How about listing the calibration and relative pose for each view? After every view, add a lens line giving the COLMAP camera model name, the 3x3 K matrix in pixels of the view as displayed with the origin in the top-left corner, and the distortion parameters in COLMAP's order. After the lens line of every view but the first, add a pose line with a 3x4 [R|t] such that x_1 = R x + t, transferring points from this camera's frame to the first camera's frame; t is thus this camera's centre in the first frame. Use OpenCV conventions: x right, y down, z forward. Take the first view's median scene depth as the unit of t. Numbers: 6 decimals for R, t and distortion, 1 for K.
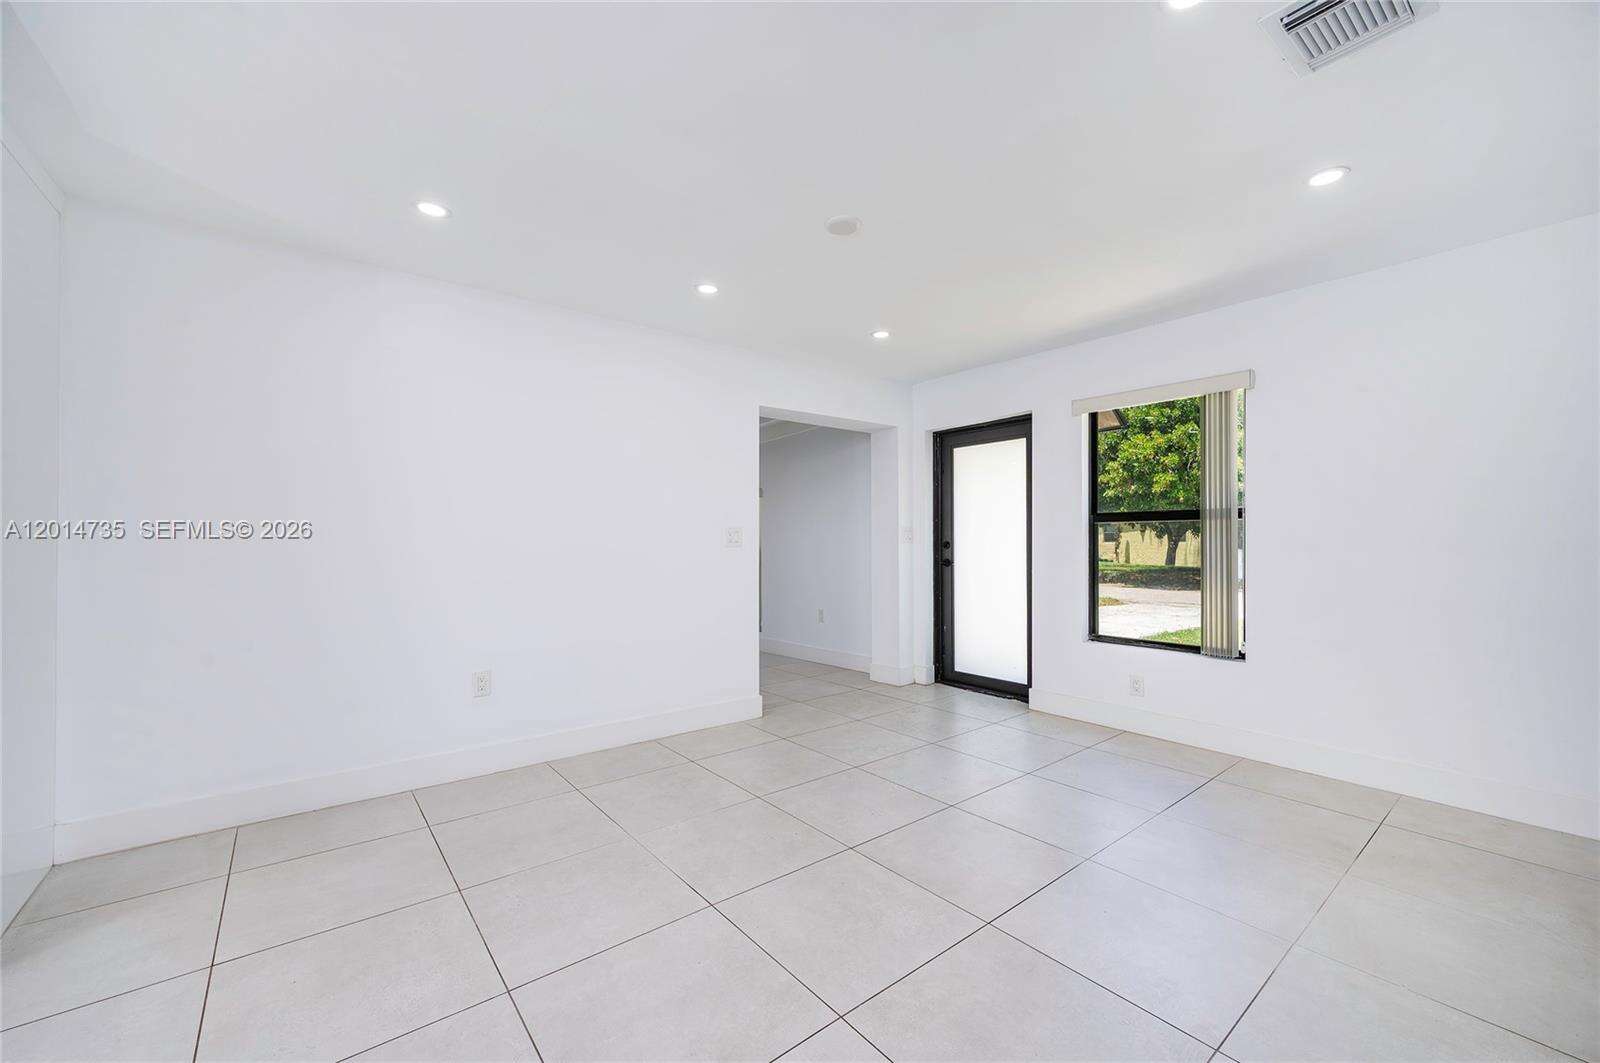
lens RADIAL K [[633.4, 0, 799.7], [0, 633.4, 534.1], [0, 0, 1]] dist [0.002551, -0.000694]
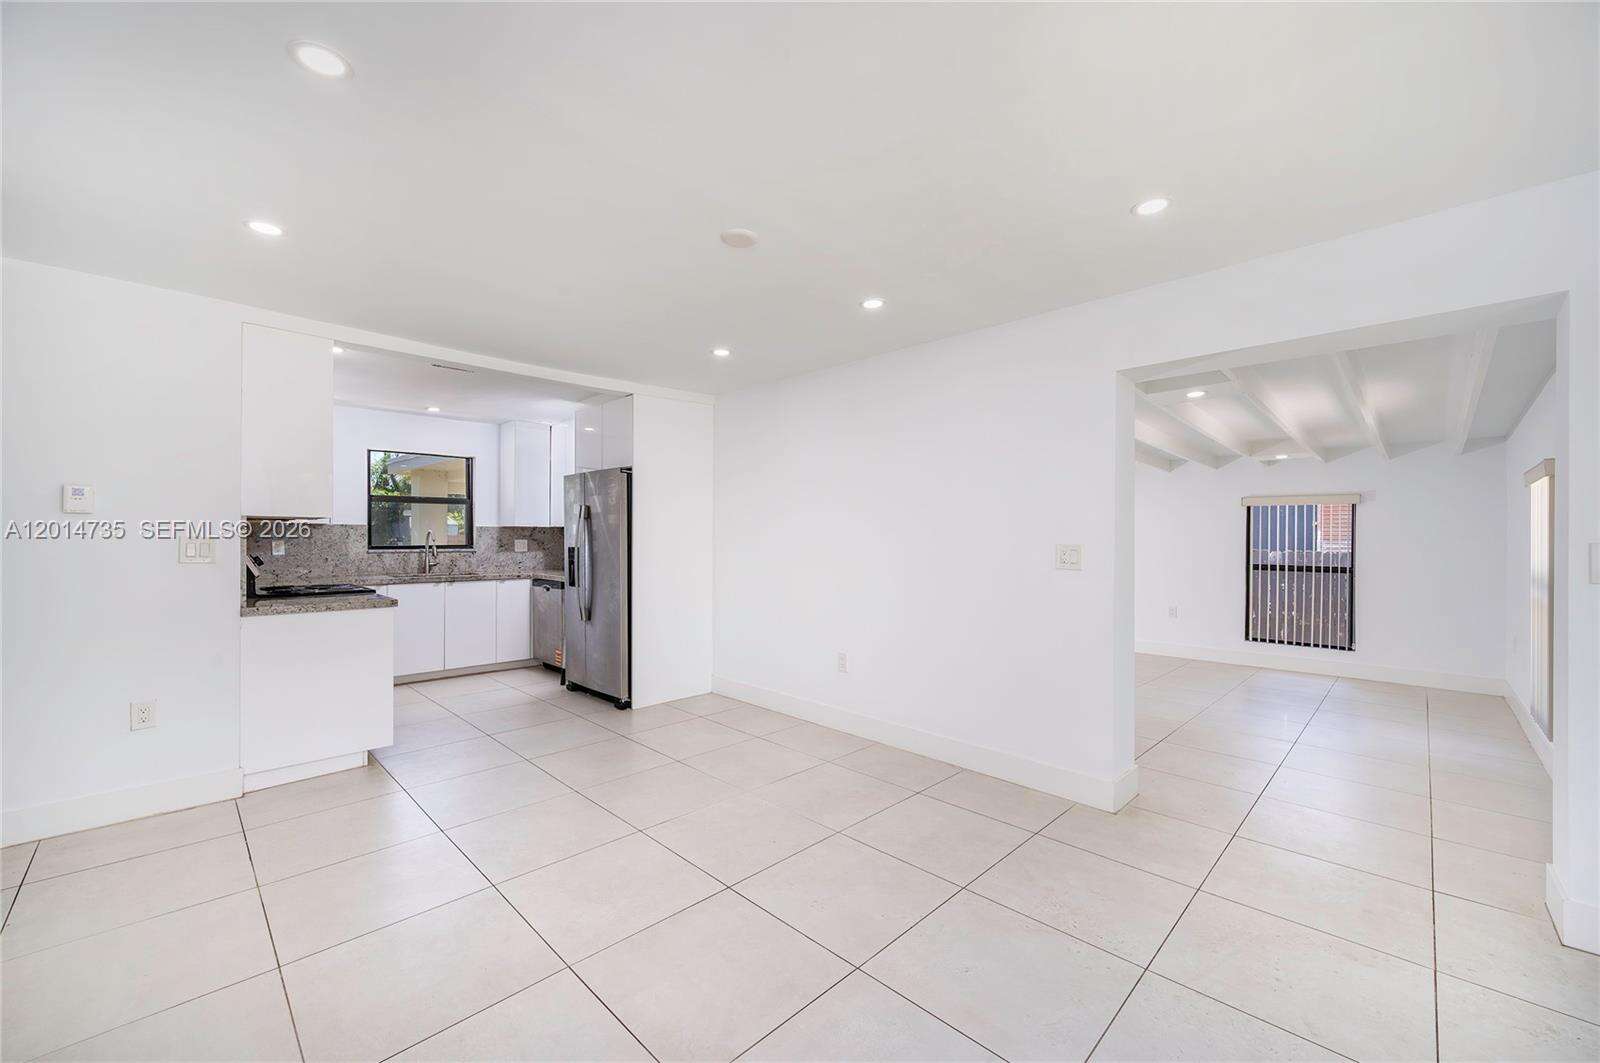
lens RADIAL K [[633.4, 0, 798.9], [0, 633.4, 537.0], [0, 0, 1]] dist [0.002551, -0.000694]
pose [[0.113273, 0.001807, -0.993562, 0.555036], [0.003779, 0.999990, 0.002250, -0.019840], [0.993557, -0.004010, 0.113265, 0.529275]]
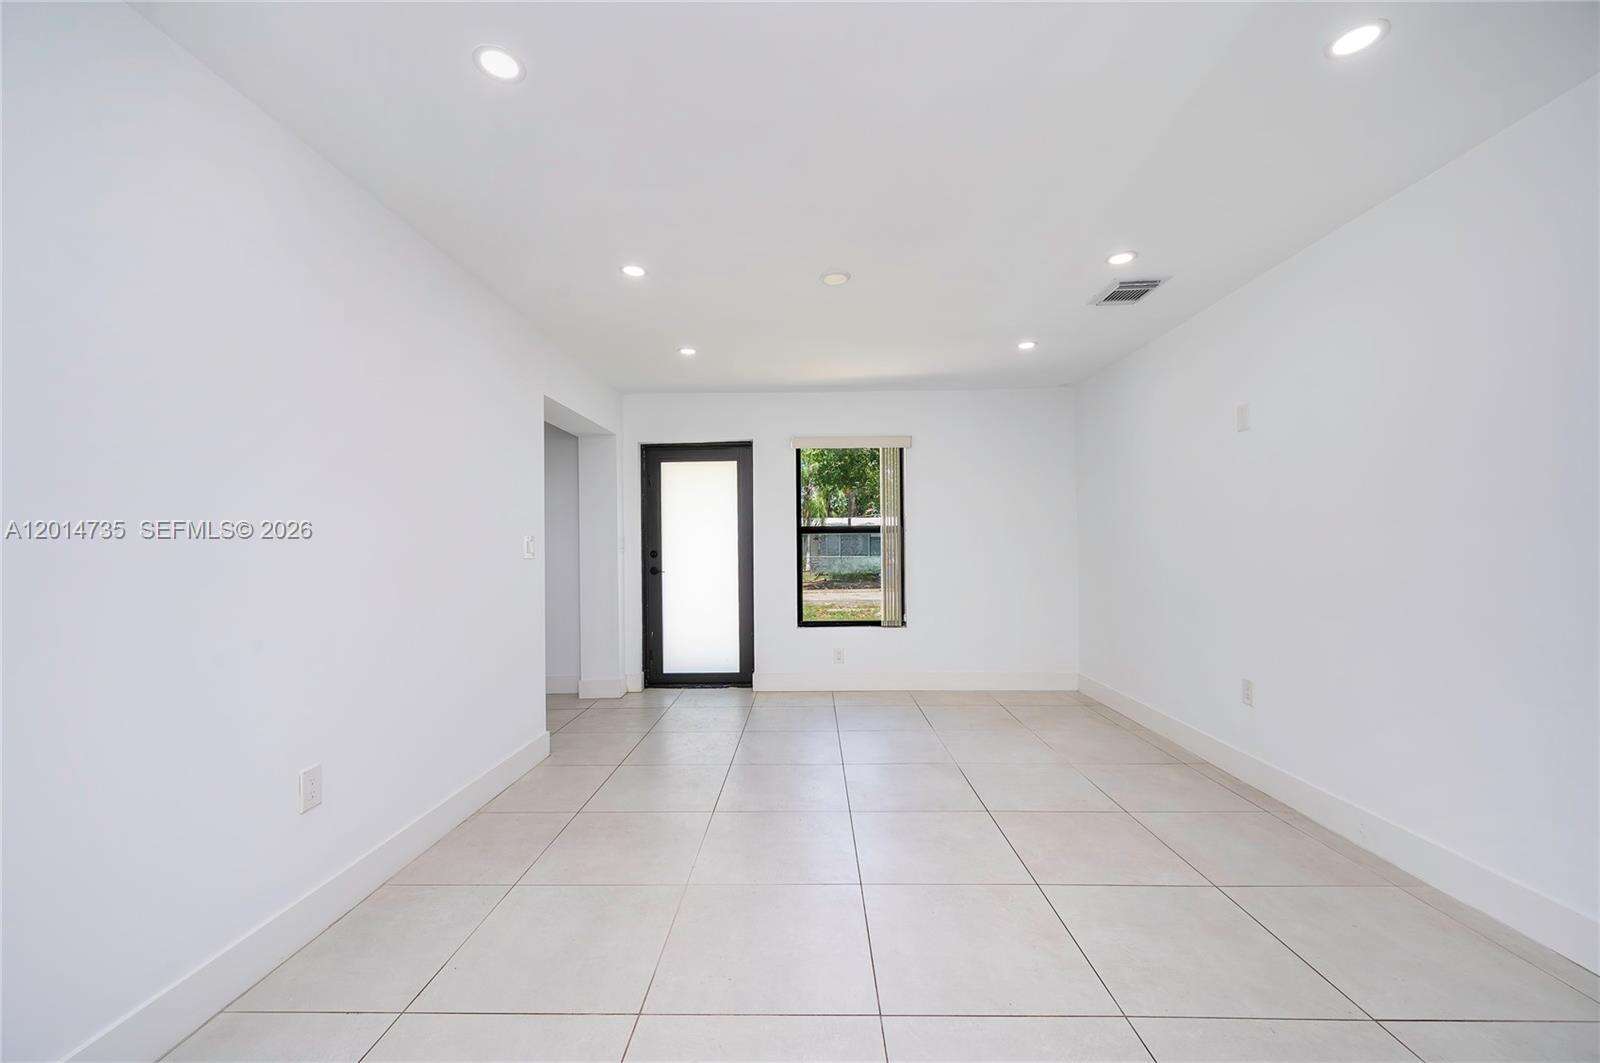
lens RADIAL K [[633.4, 0, 788.5], [0, 633.4, 535.4], [0, 0, 1]] dist [0.002551, -0.000694]
pose [[0.650994, 0.006681, 0.759053, -0.462357], [0.004875, 0.999904, -0.012982, 0.001488], [-0.759067, 0.012151, 0.650899, 0.171749]]
